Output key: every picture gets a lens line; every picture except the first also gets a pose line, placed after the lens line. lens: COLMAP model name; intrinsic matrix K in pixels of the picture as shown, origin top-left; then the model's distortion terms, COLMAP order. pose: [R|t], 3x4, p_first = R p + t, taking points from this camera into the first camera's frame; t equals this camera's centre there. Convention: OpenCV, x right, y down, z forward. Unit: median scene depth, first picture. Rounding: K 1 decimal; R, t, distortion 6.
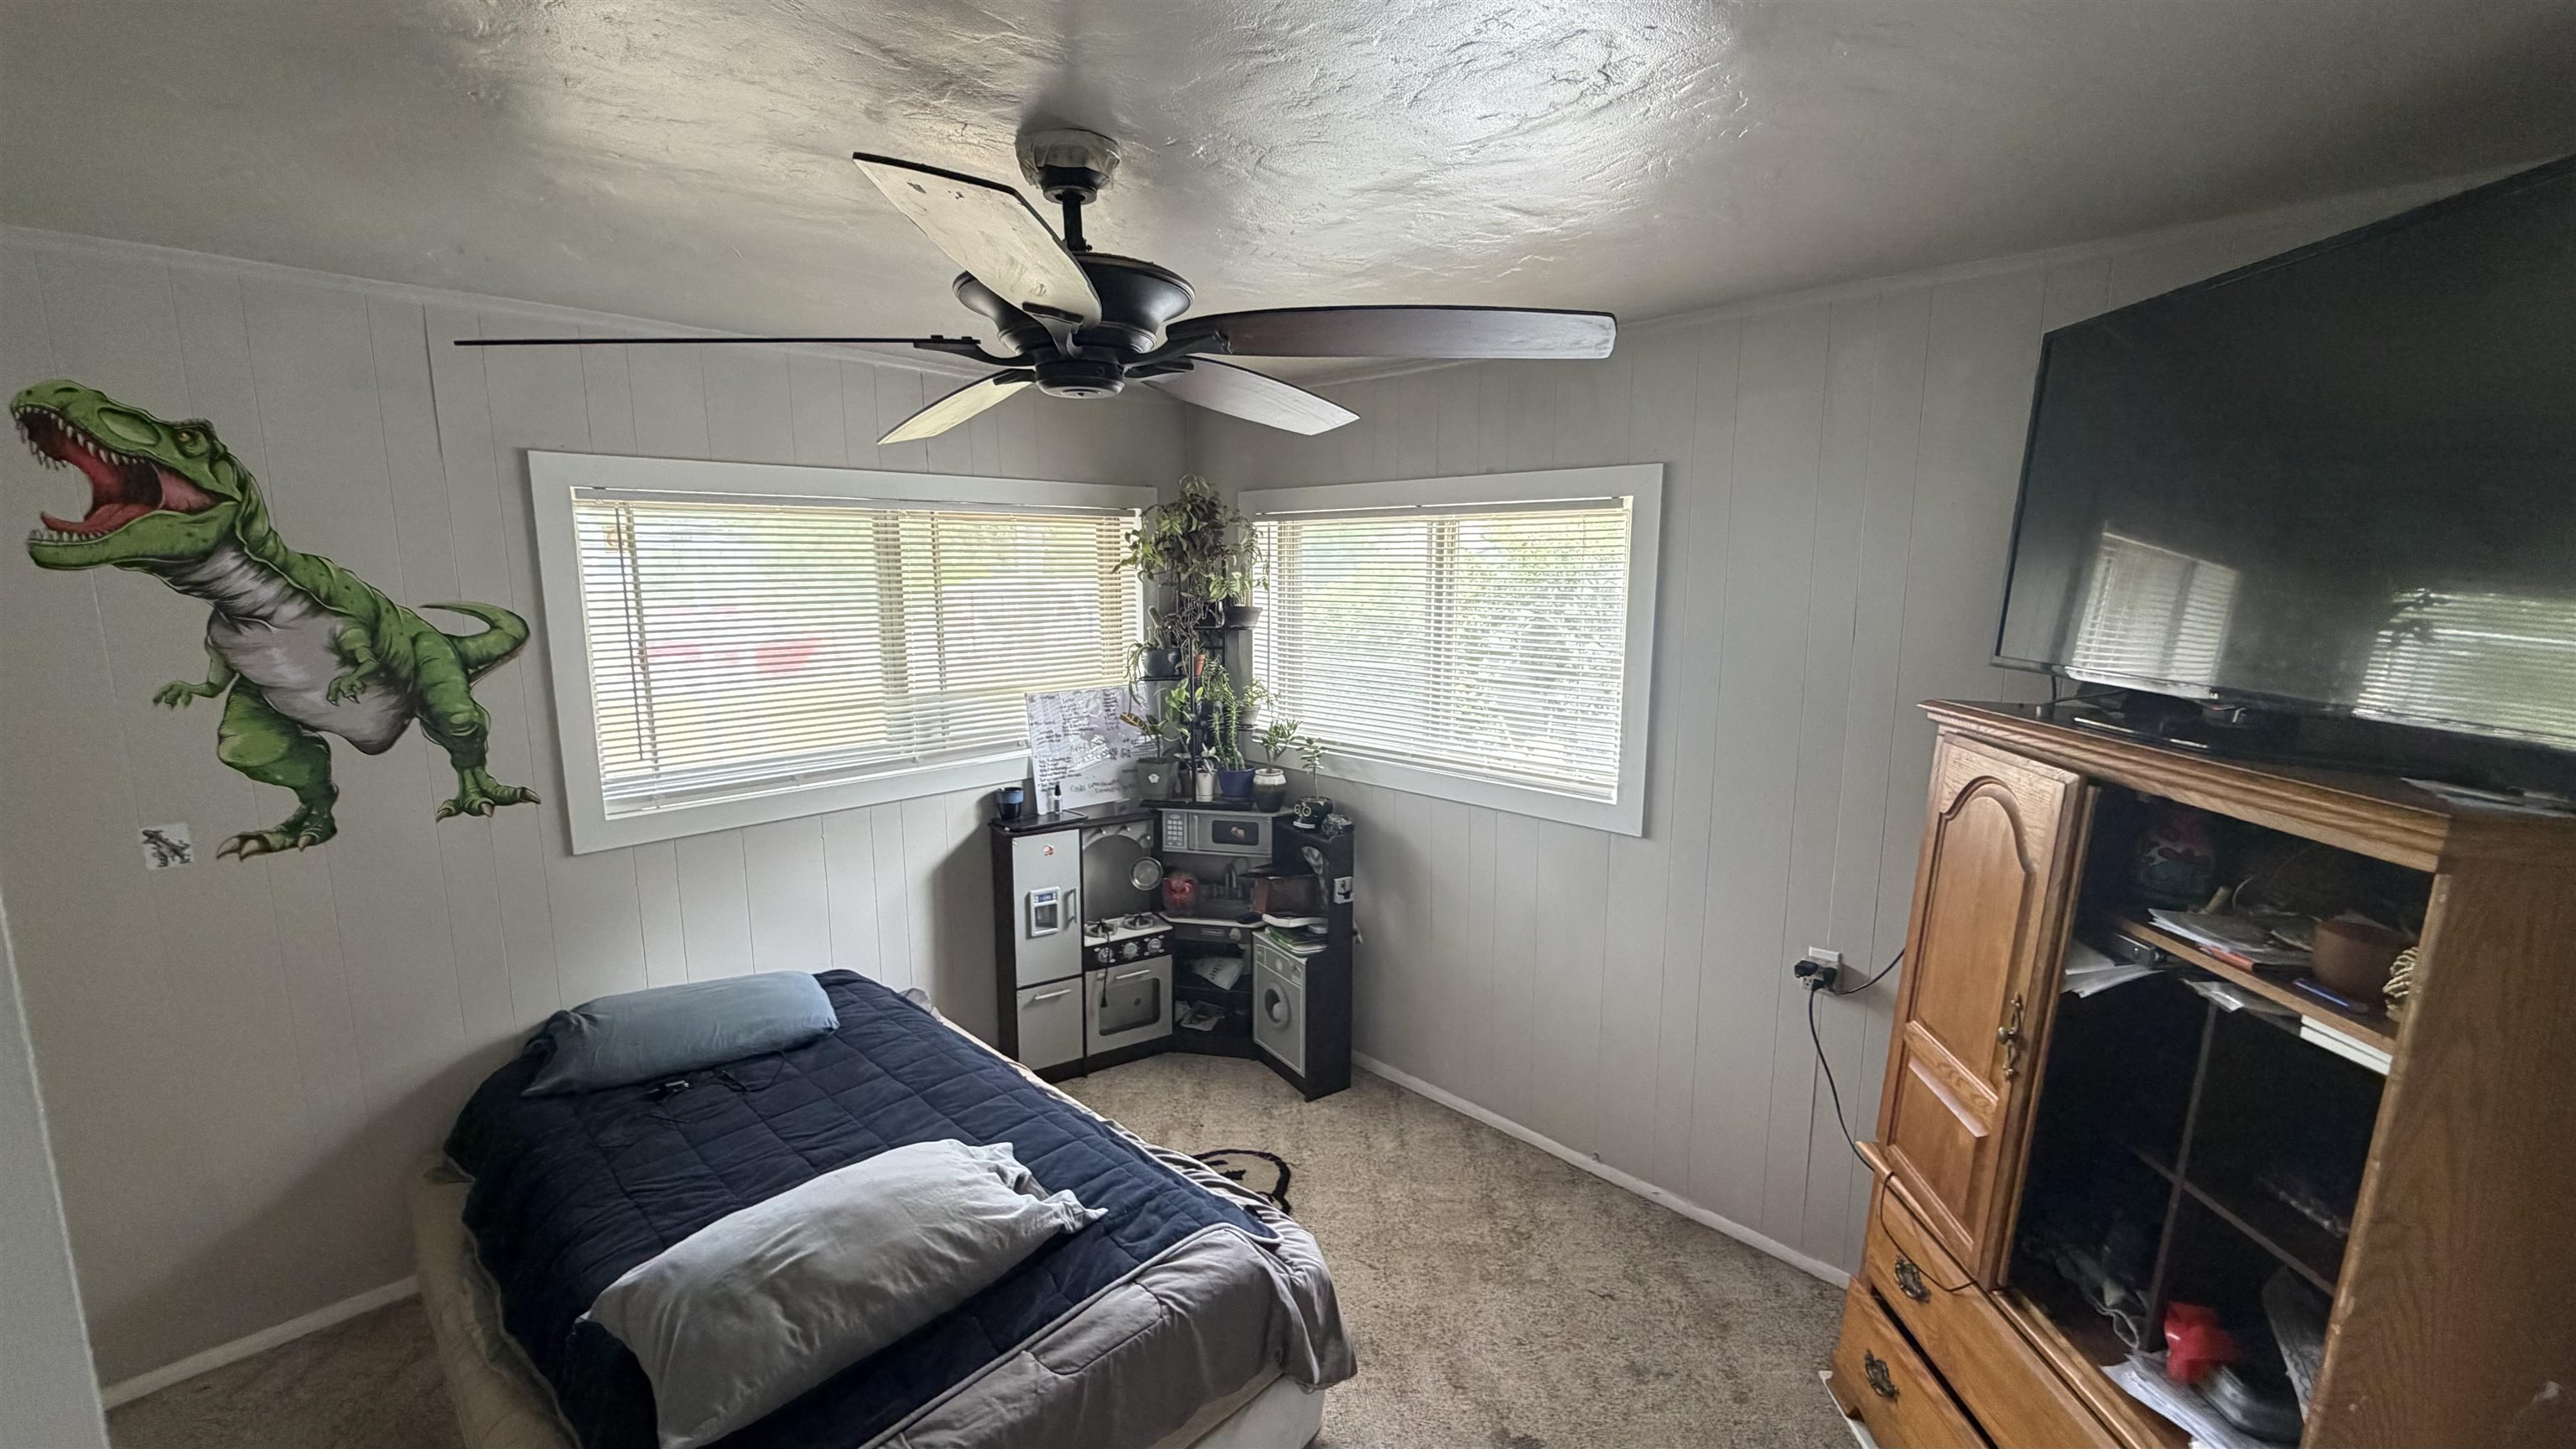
lens RADIAL K [[1028.7, 0, 1283.1], [0, 1028.7, 720.5], [0, 0, 1]] dist [0.002595, 0.000059]
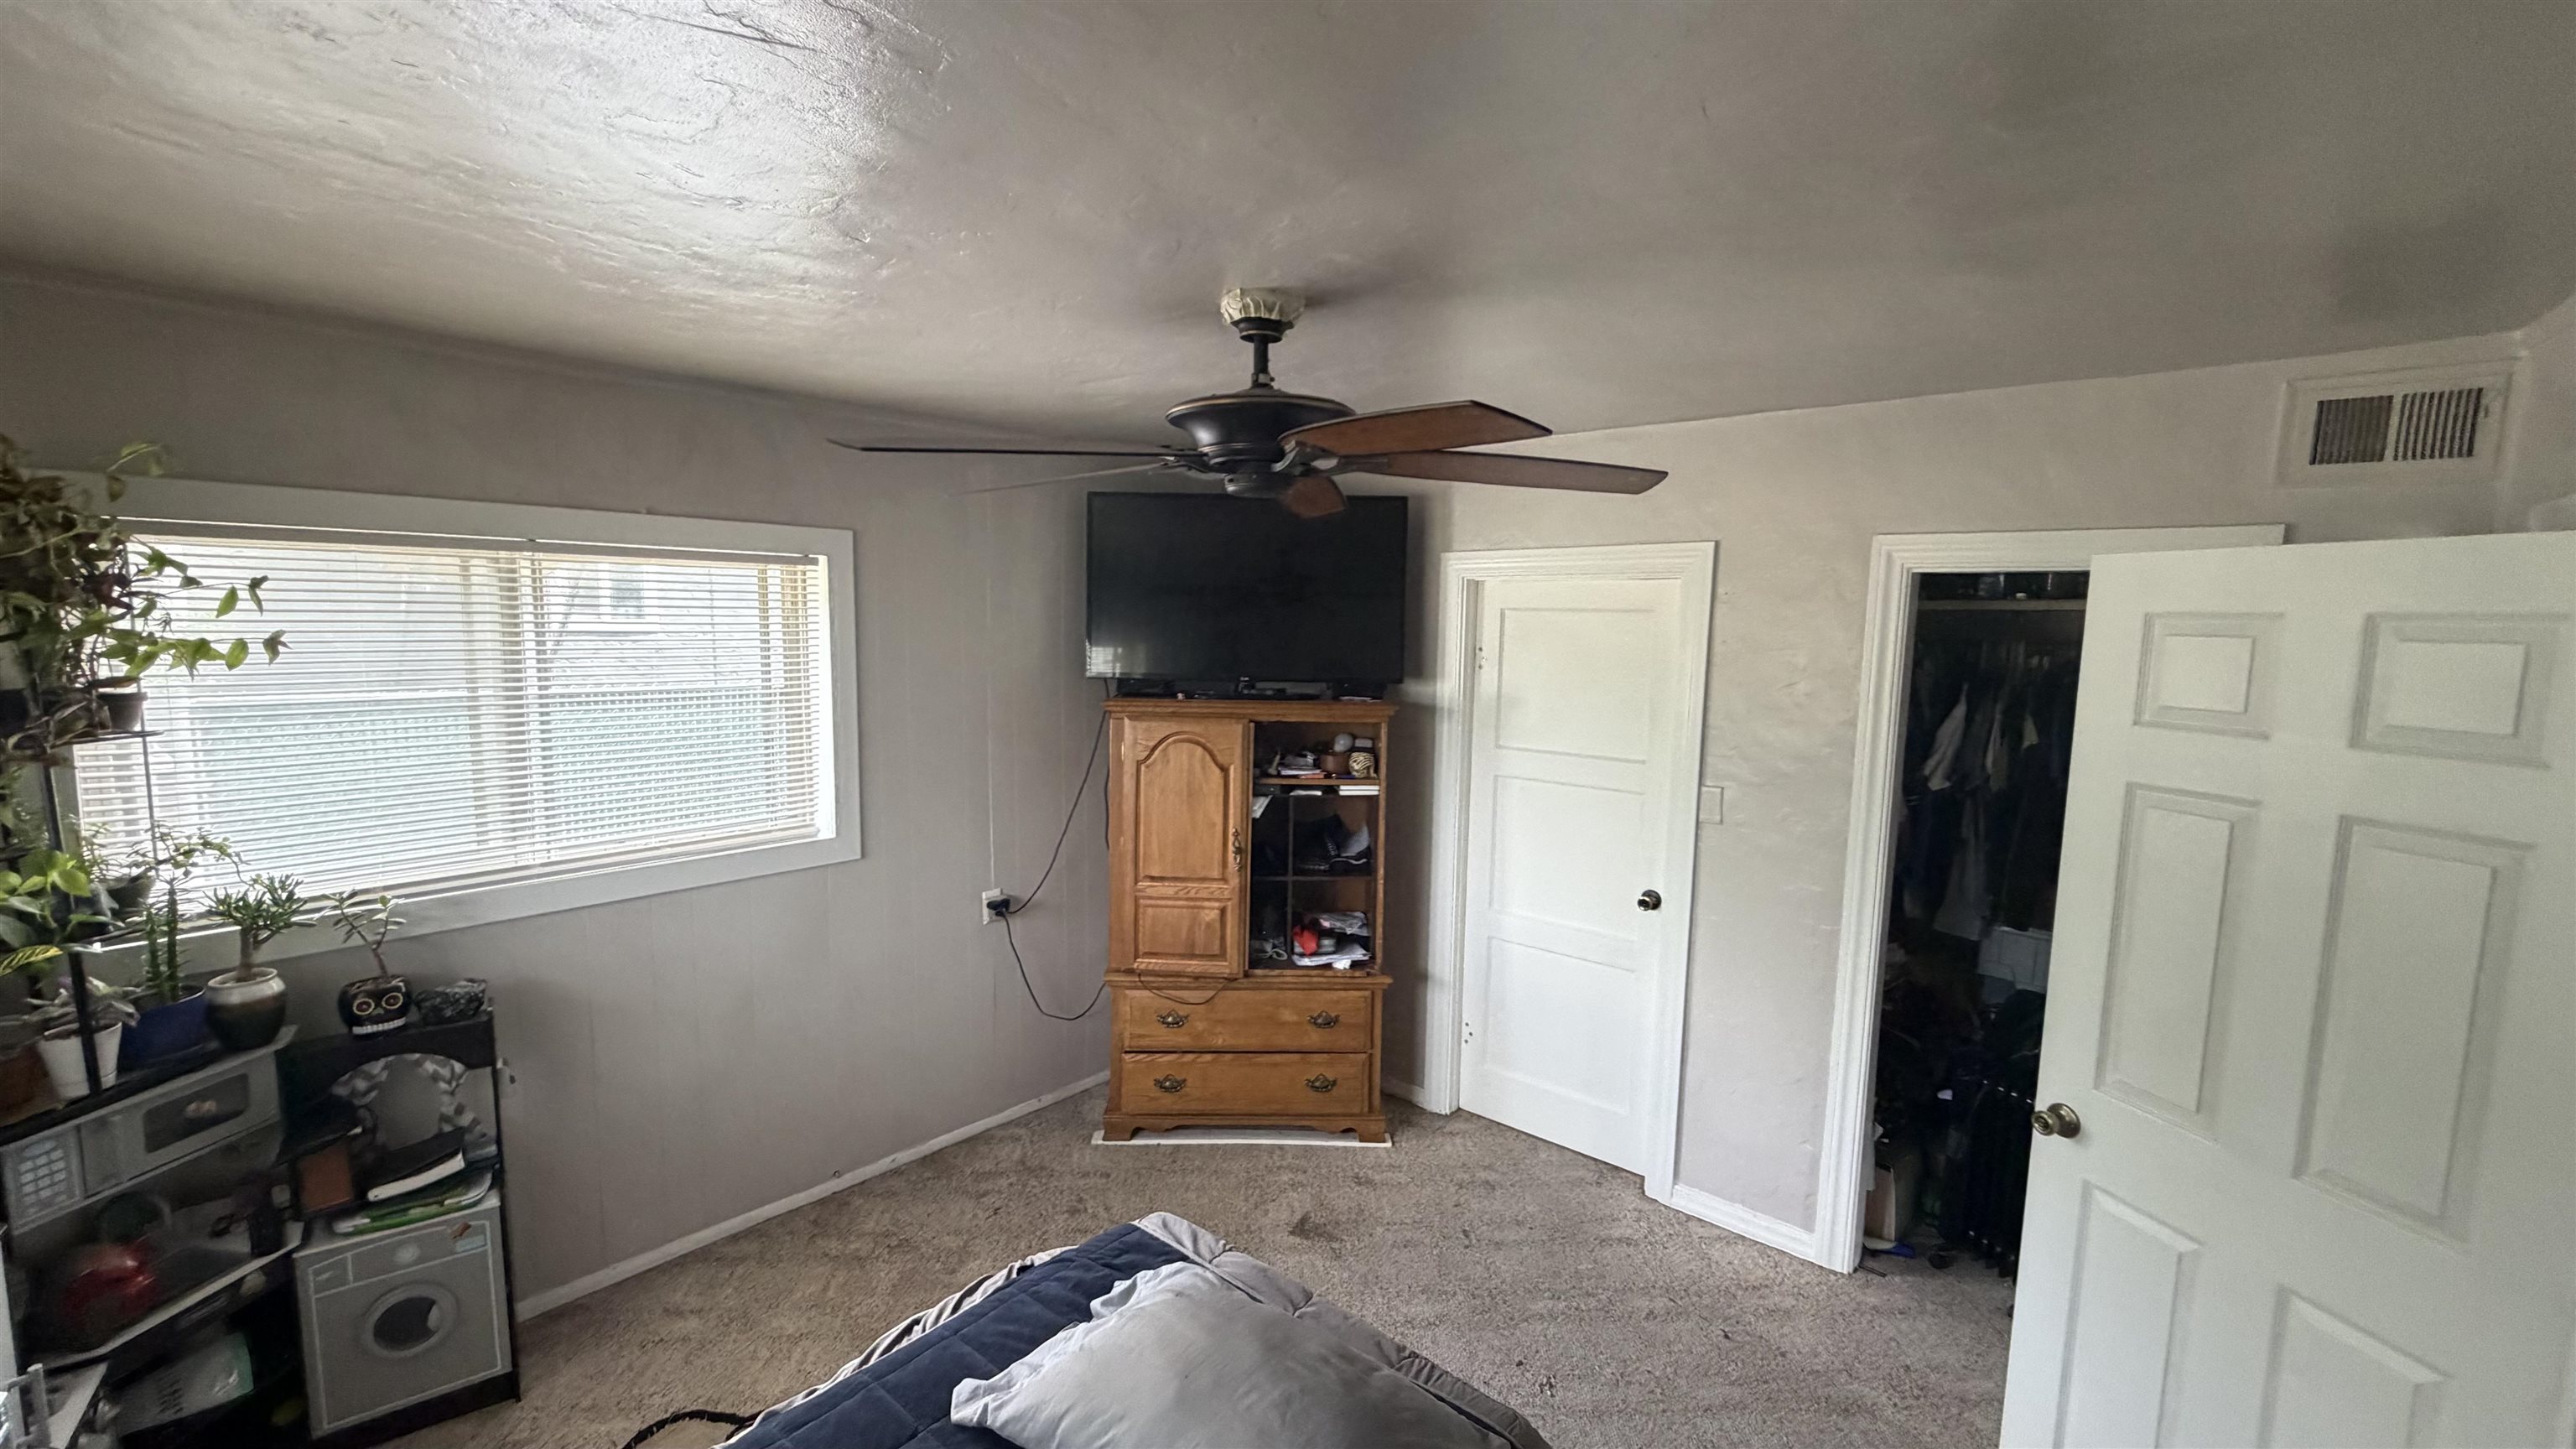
lens RADIAL K [[1028.7, 0, 1281.8], [0, 1028.7, 725.4], [0, 0, 1]] dist [0.002595, 0.000059]
pose [[-0.061888, -0.110844, 0.991909, -0.768190], [0.135212, 0.983721, 0.118365, -0.099710], [-0.988882, 0.141443, -0.045893, 0.566031]]
